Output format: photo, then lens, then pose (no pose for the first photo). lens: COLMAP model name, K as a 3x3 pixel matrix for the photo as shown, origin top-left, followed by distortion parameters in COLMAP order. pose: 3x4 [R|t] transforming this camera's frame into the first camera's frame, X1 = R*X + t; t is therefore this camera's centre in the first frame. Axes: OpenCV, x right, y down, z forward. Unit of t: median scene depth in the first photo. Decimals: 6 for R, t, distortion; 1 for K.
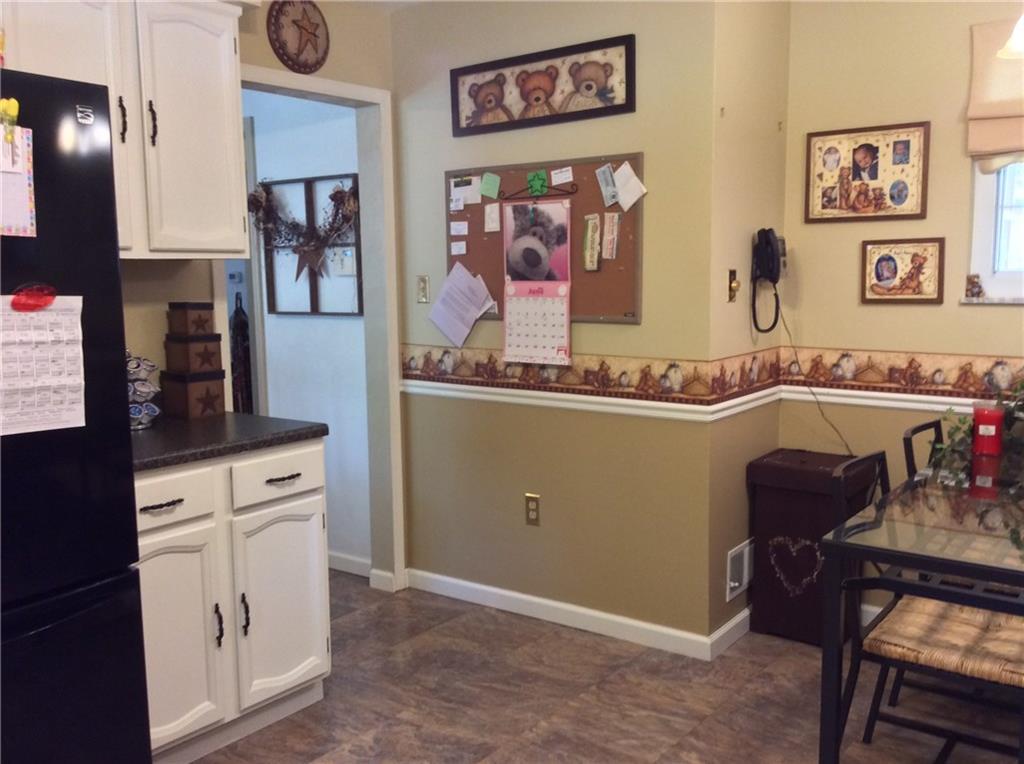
lens RADIAL K [[947.7, 0, 511.8], [0, 947.7, 383.1], [0, 0, 1]] dist [-0.007920, 0.000000]
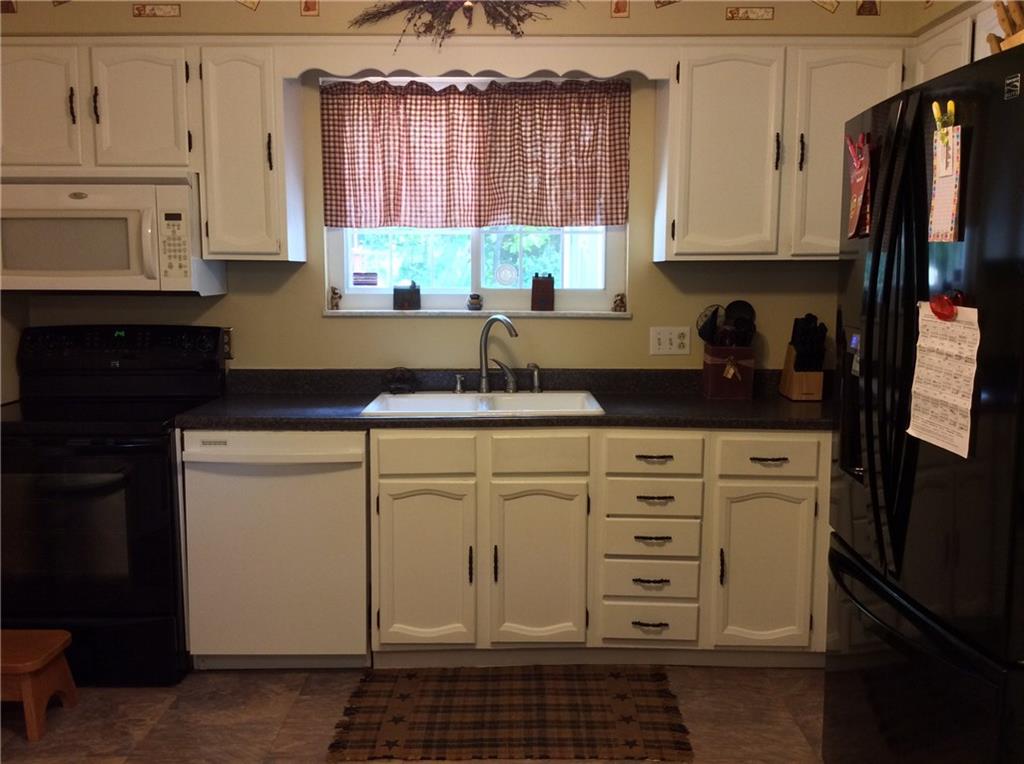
lens RADIAL K [[947.7, 0, 511.8], [0, 947.7, 382.8], [0, 0, 1]] dist [-0.007920, 0.000000]
pose [[-0.797071, 0.093850, -0.596548, 0.397511], [-0.061747, 0.970007, 0.235105, -0.203390], [0.600720, 0.224230, -0.767370, 1.426116]]
